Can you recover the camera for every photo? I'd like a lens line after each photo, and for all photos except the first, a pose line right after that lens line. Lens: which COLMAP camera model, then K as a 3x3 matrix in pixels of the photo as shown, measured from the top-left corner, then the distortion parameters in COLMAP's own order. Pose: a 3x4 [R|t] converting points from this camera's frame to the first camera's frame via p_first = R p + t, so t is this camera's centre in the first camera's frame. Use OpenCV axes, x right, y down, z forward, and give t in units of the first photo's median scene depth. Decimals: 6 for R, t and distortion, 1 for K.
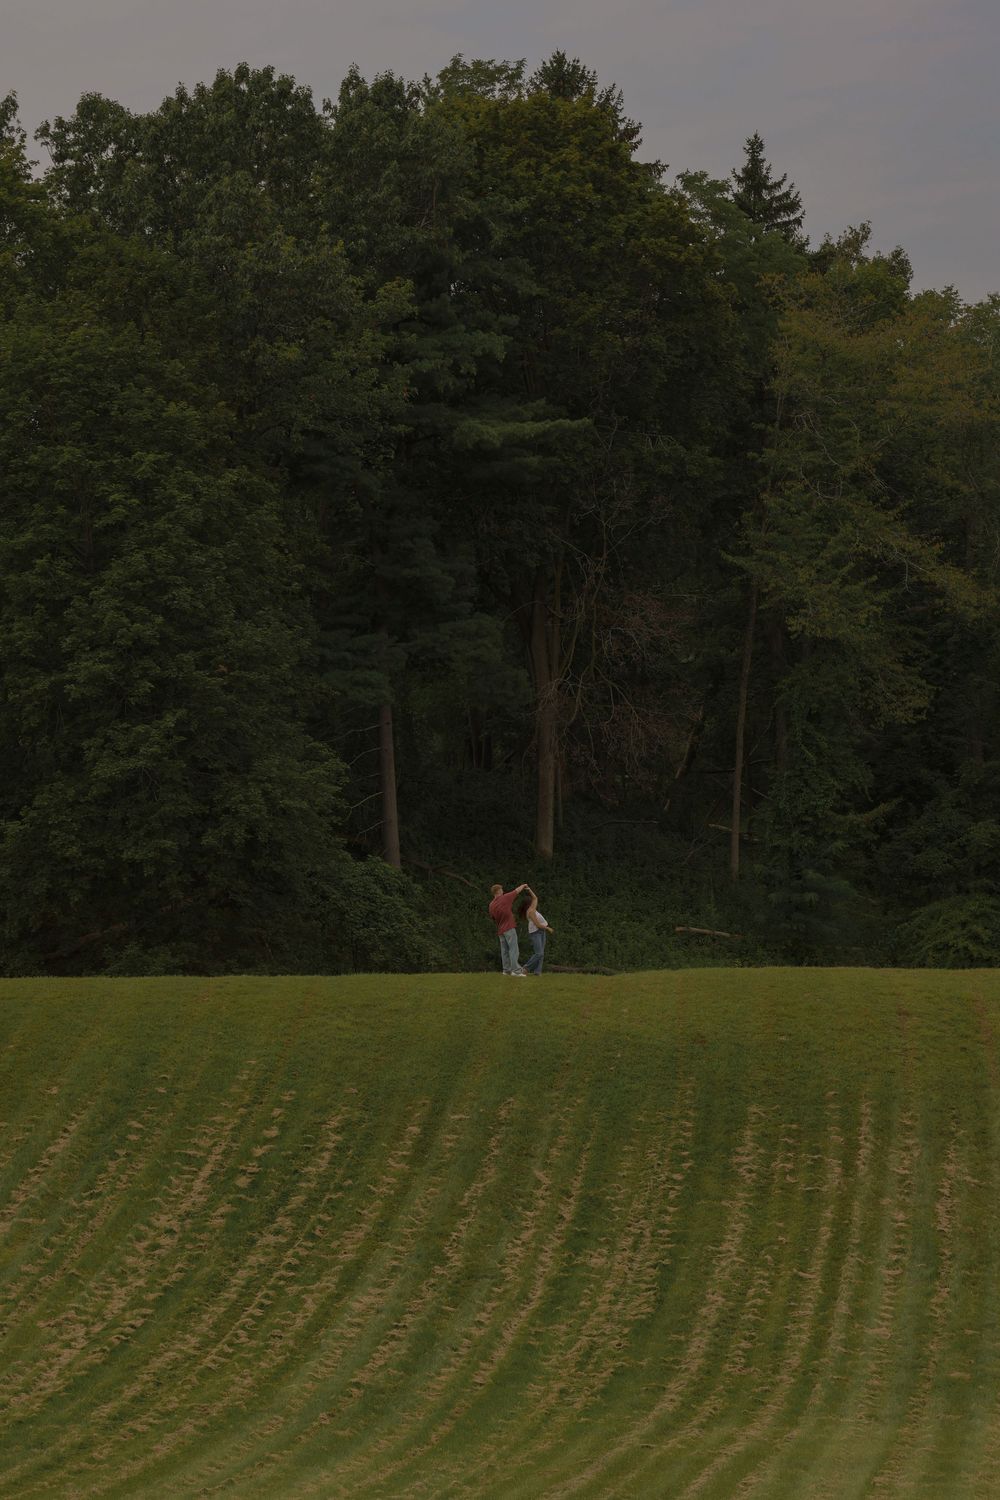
lens RADIAL K [[3455.6, 0, 500.0], [0, 3455.6, 750.0], [0, 0, 1]] dist [0.483958, -1.560169]
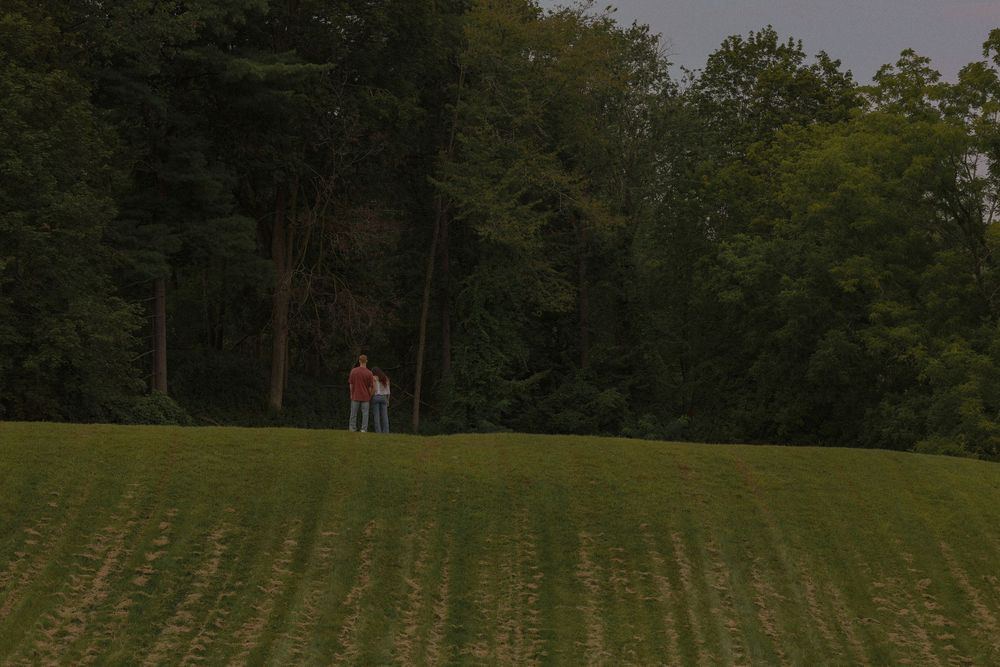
lens RADIAL K [[2303.7, 0, 500.0], [0, 2303.7, 333.5], [0, 0, 1]] dist [0.483958, -1.560169]
pose [[0.988371, 0.037240, 0.147428, -0.068996], [-0.032060, 0.998787, -0.037363, 0.066955], [-0.148641, 0.032202, 0.988367, 0.254051]]
